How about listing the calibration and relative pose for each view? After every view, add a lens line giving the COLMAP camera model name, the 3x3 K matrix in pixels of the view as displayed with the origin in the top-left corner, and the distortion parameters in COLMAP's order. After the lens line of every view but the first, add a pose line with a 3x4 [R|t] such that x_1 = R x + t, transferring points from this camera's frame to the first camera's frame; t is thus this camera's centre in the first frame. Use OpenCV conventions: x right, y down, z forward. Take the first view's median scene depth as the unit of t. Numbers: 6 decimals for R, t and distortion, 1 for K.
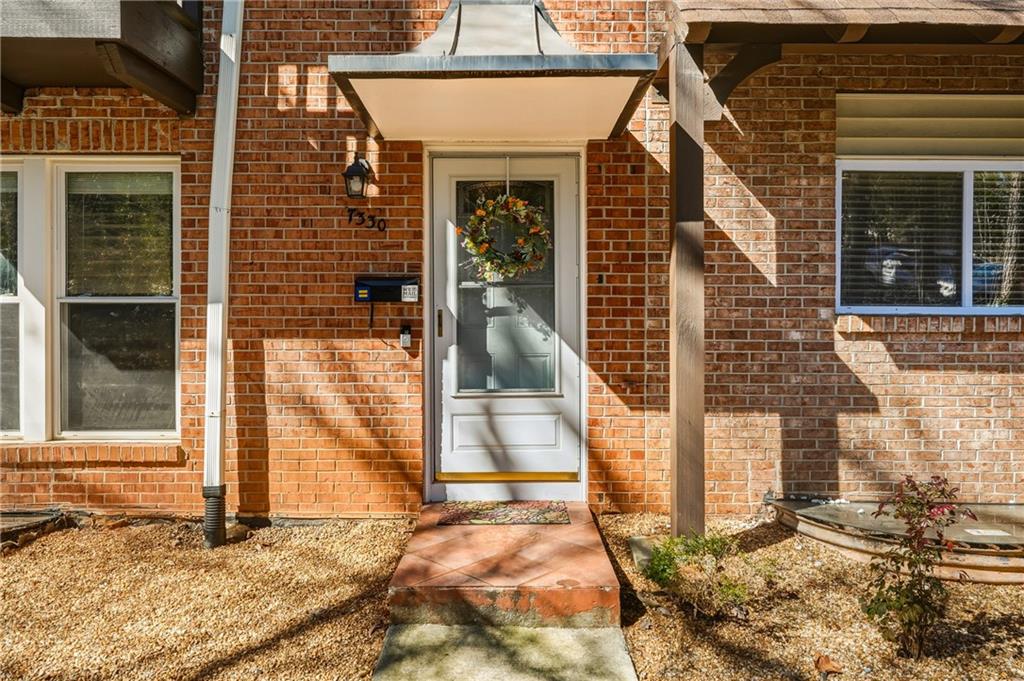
lens RADIAL K [[707.0, 0, 518.7], [0, 707.0, 312.2], [0, 0, 1]] dist [0.000893, -0.002713]
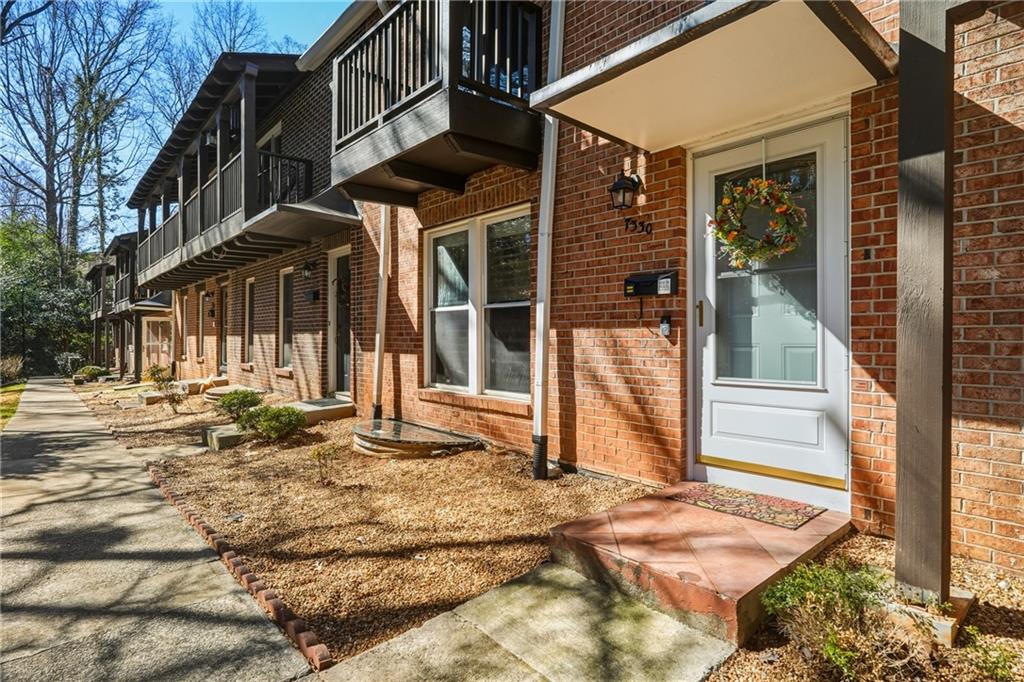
lens RADIAL K [[547.9, 0, 515.9], [0, 547.9, 338.8], [0, 0, 1]] dist [-0.007192, -0.000974]
pose [[0.648361, 0.003660, -0.761325, 0.340256], [0.003937, 0.999959, 0.008161, 0.046537], [0.761323, -0.008289, 0.648320, 0.263074]]
